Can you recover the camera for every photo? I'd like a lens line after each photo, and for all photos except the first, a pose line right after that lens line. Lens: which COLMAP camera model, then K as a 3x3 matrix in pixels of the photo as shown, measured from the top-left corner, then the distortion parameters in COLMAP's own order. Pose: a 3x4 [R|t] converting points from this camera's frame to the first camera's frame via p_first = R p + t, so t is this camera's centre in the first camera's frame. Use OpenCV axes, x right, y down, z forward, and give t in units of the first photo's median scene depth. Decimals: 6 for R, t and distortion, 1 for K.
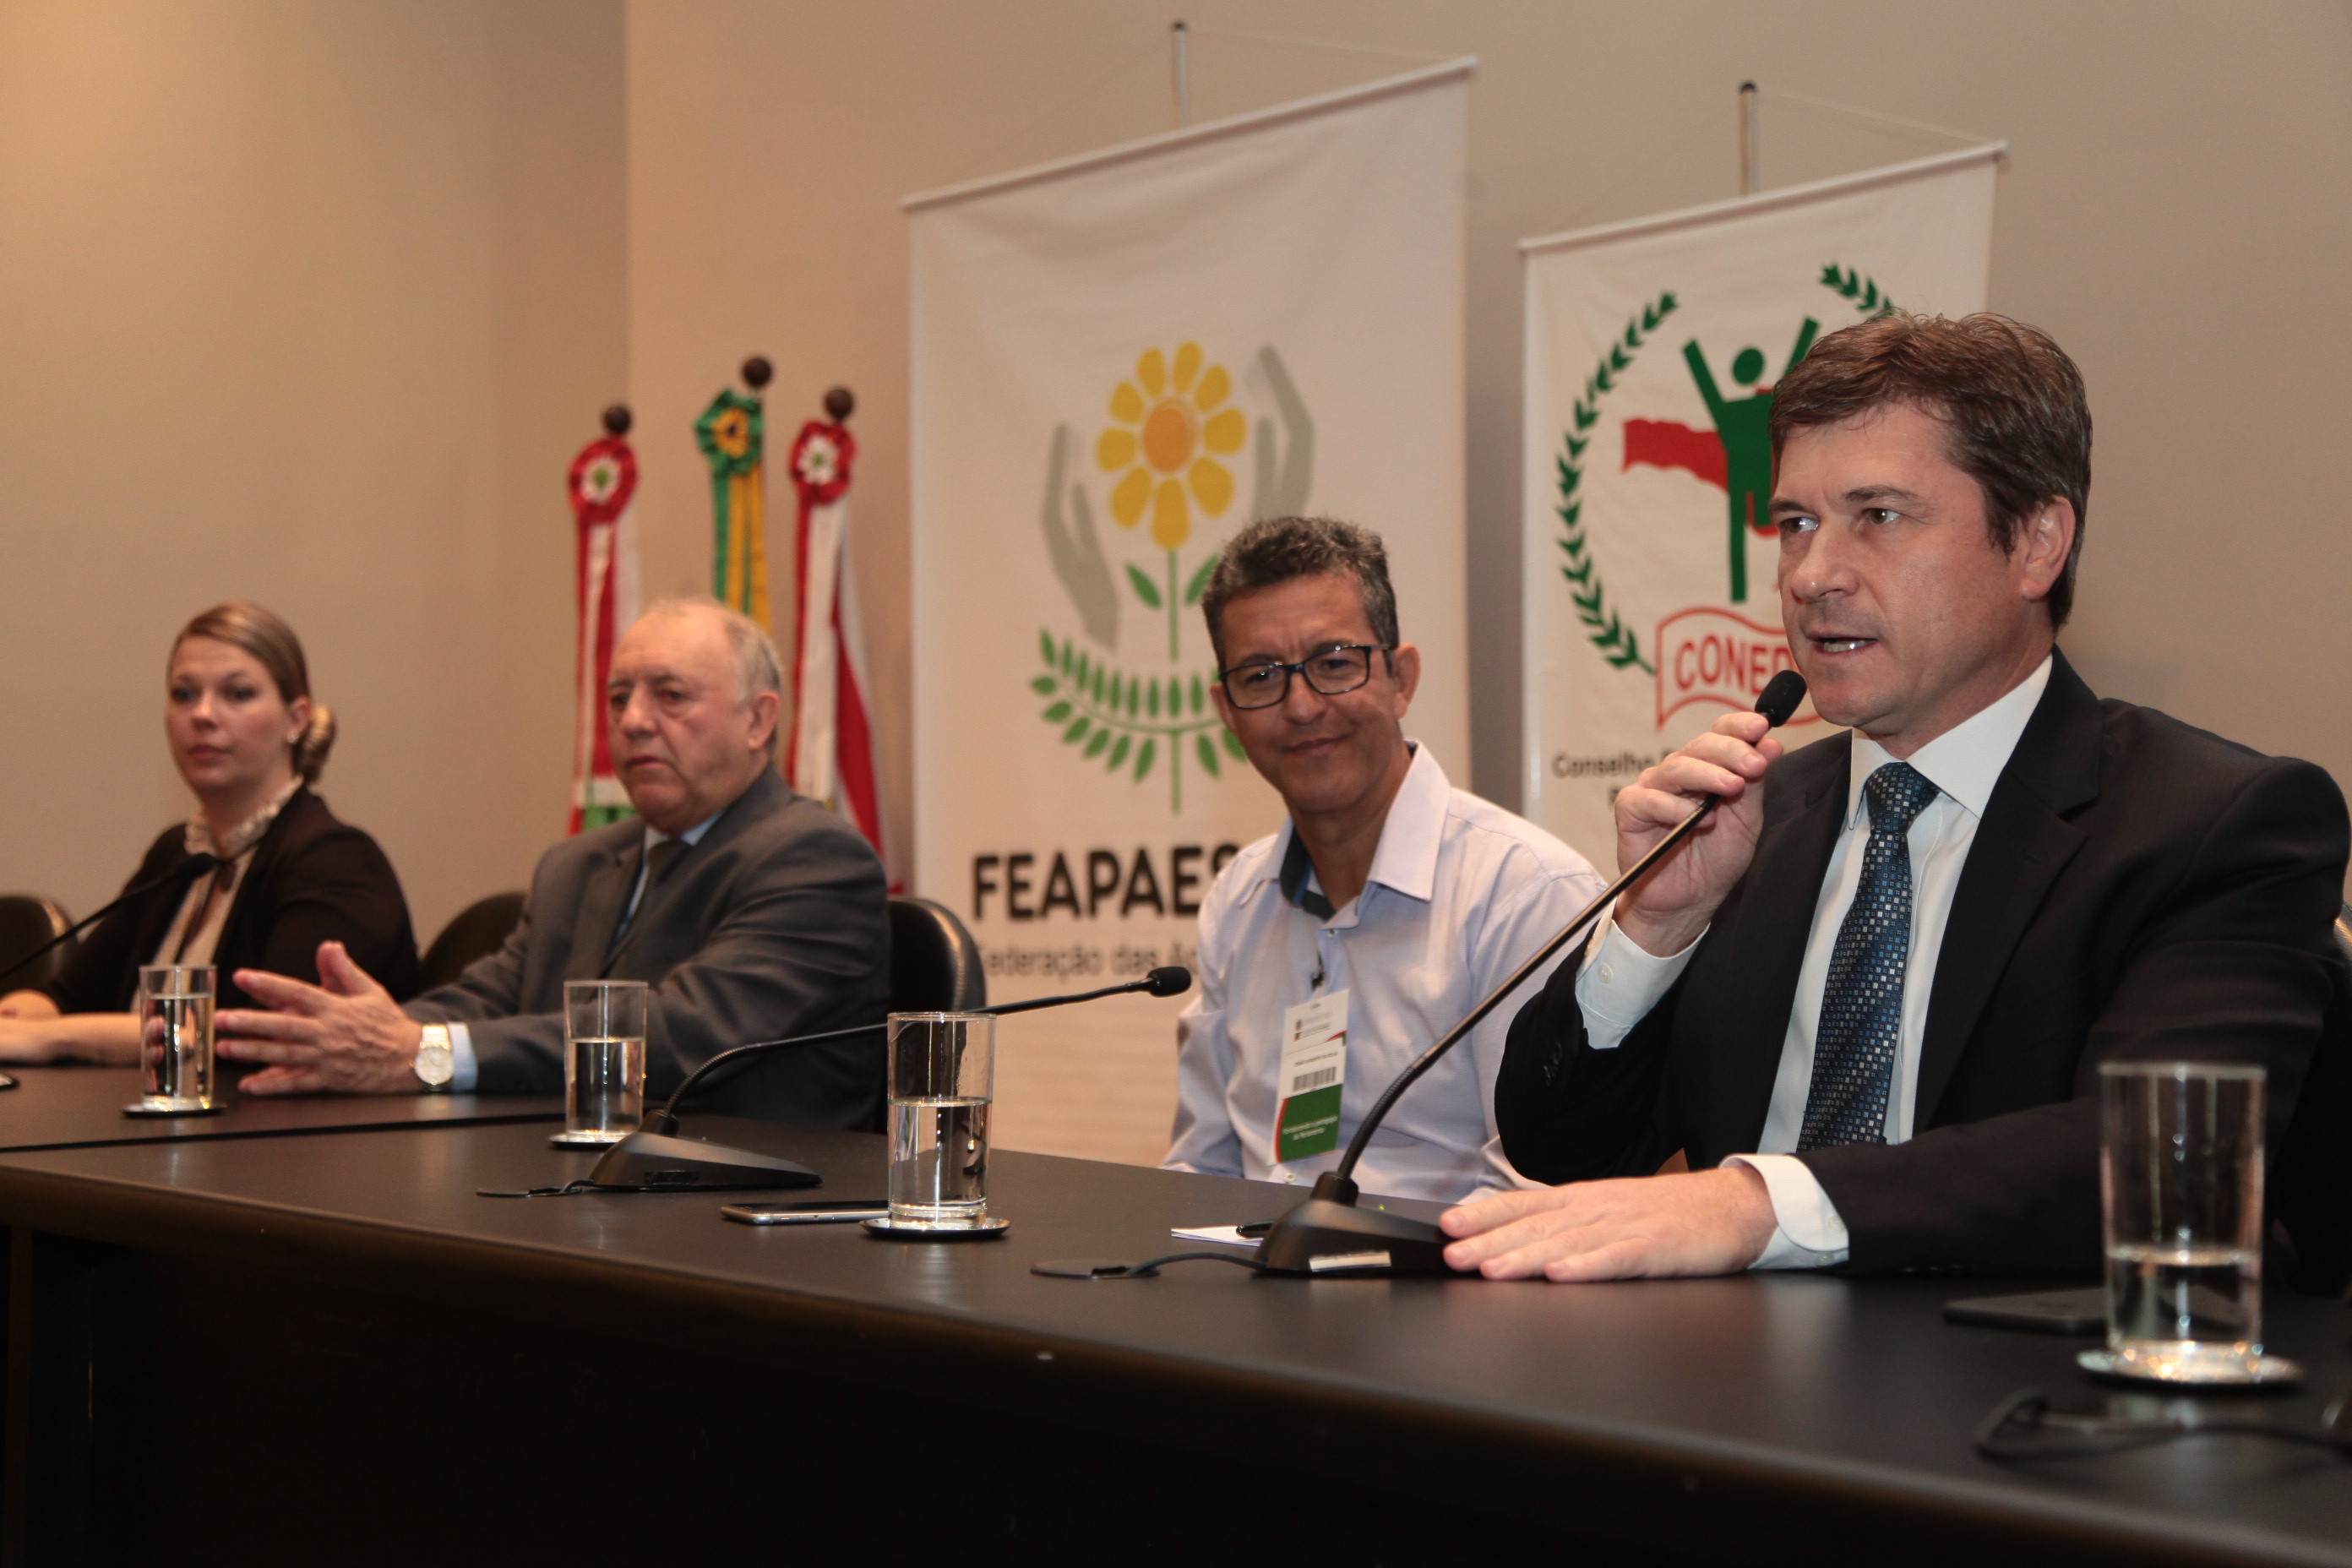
lens RADIAL K [[3429.1, 0, 1183.4], [0, 3429.1, 774.8], [0, 0, 1]] dist [0.134796, 0.000000]
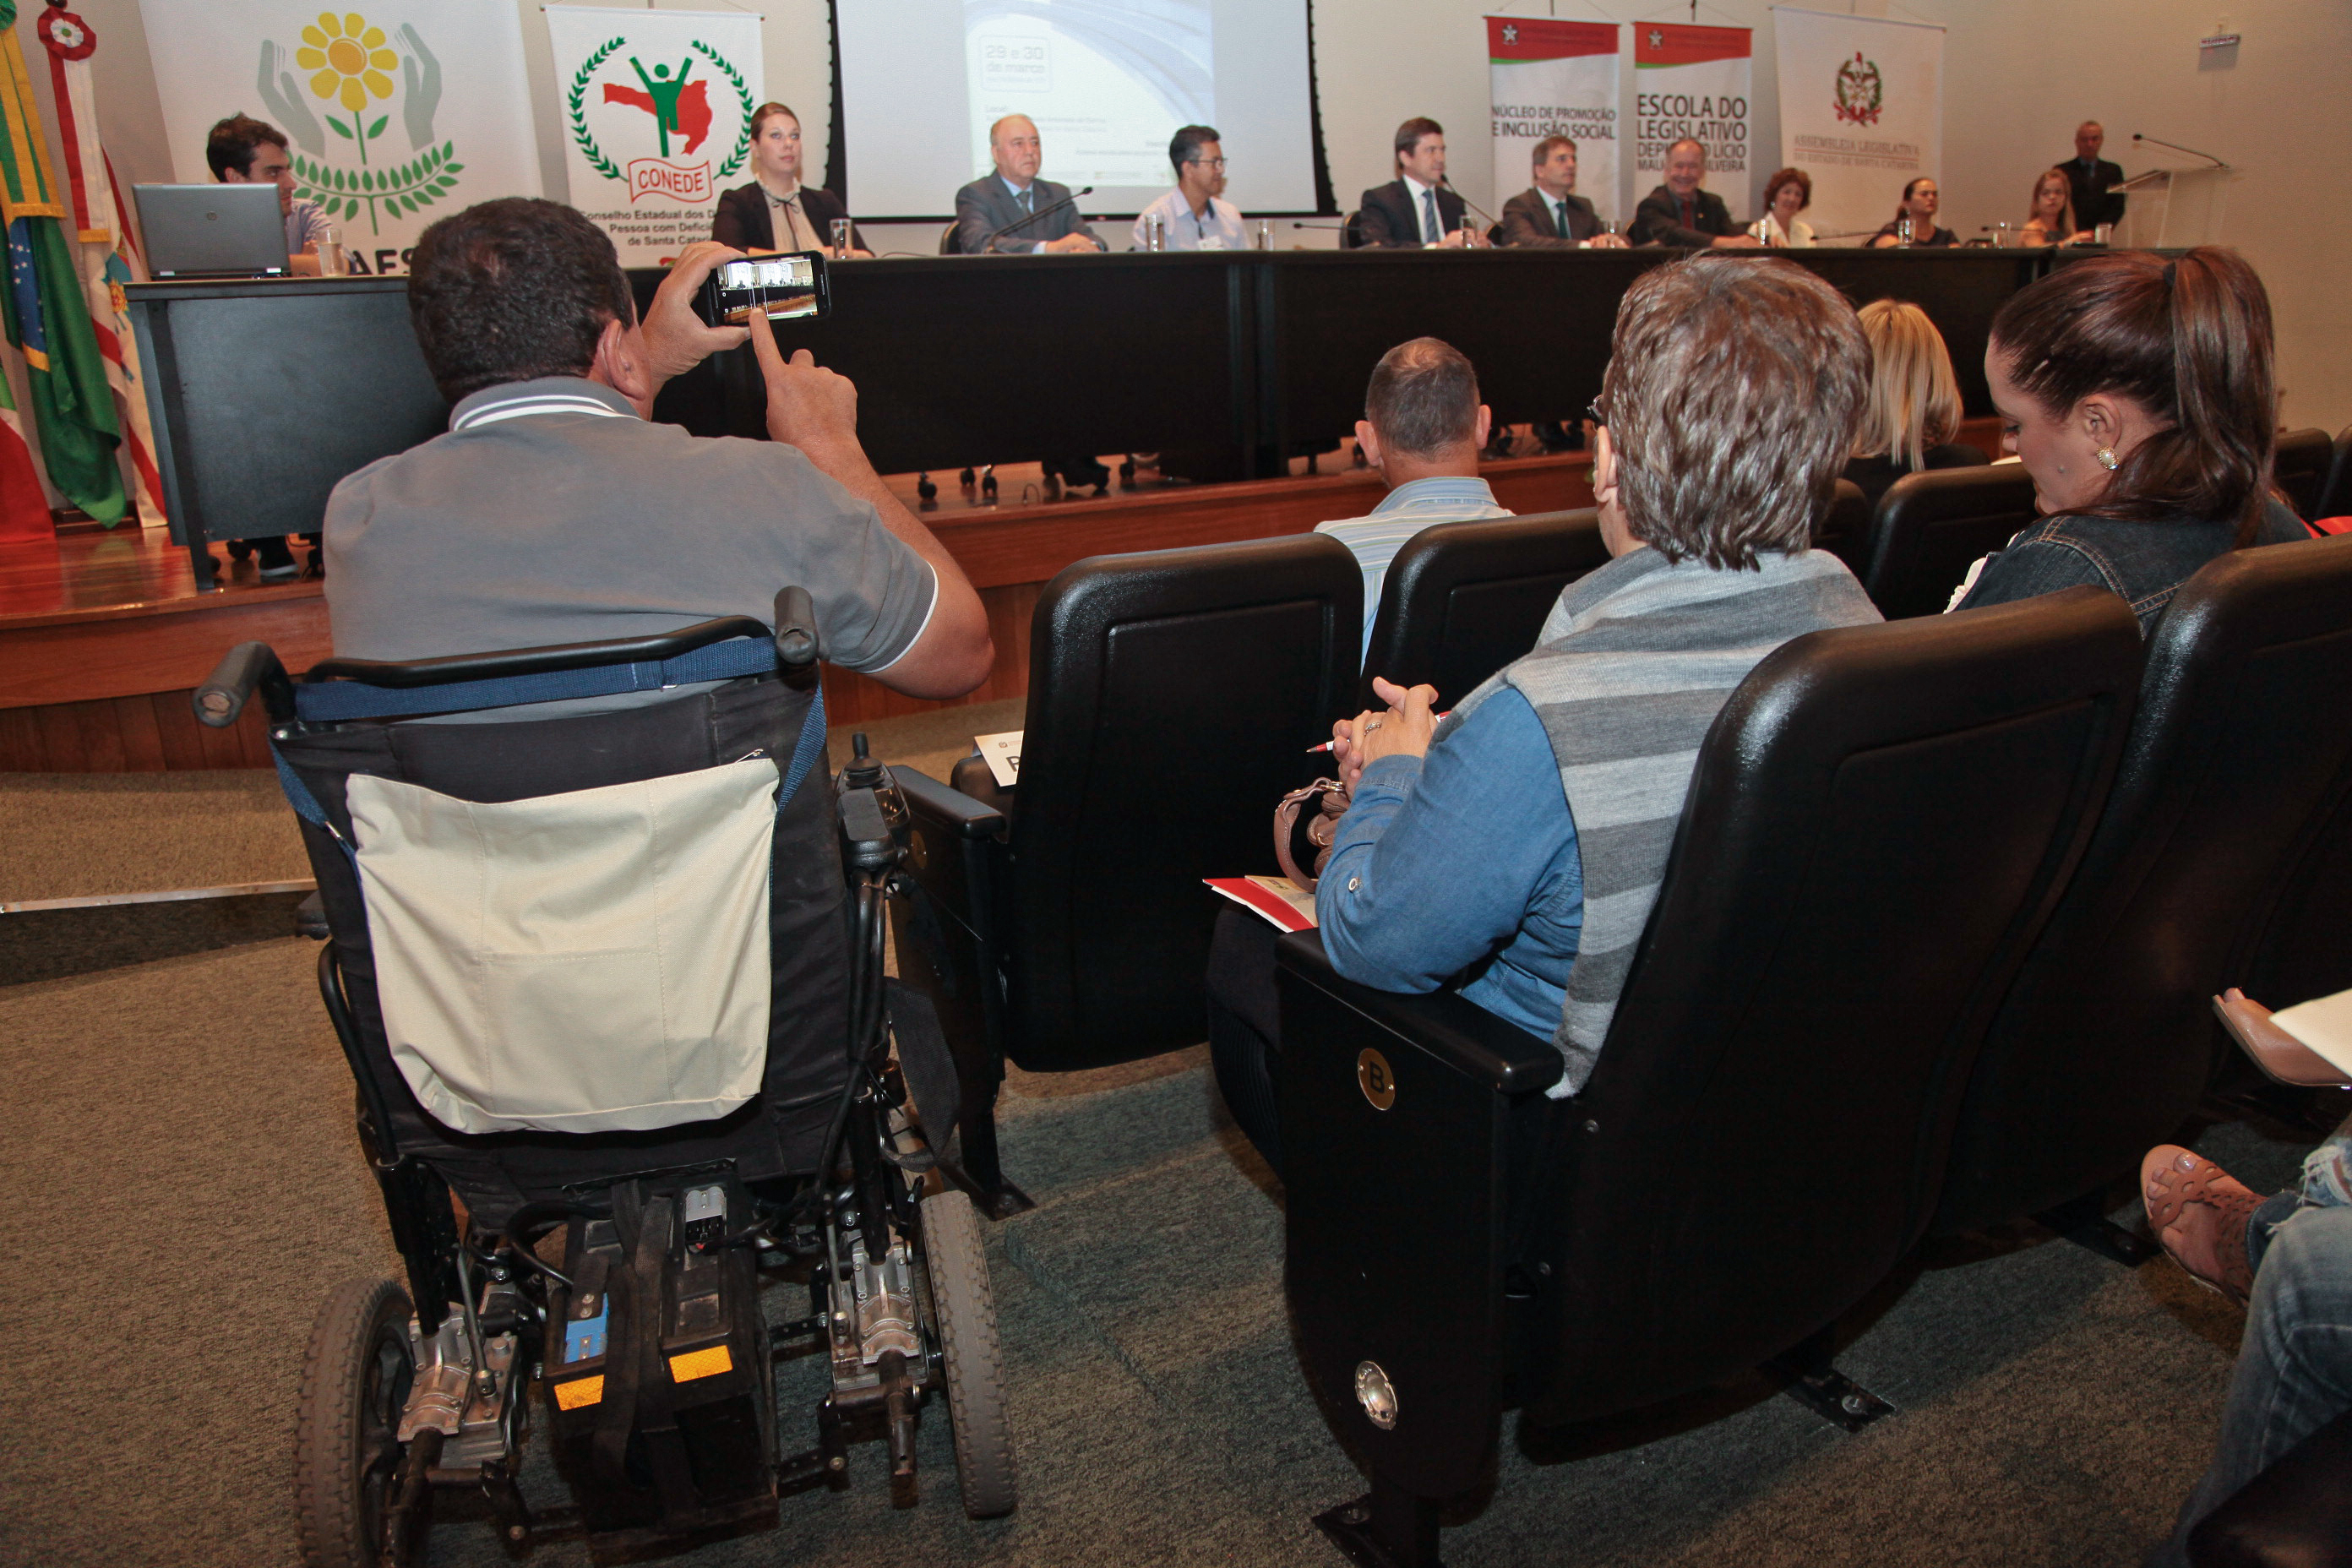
lens RADIAL K [[1680.2, 0, 1181.8], [0, 1680.2, 772.8], [0, 0, 1]] dist [-0.096511, 0.047088]
pose [[0.134922, -0.260750, 0.955932, -1.032451], [0.011034, 0.965089, 0.261691, 0.076173], [-0.990795, -0.024760, 0.133089, 0.324956]]
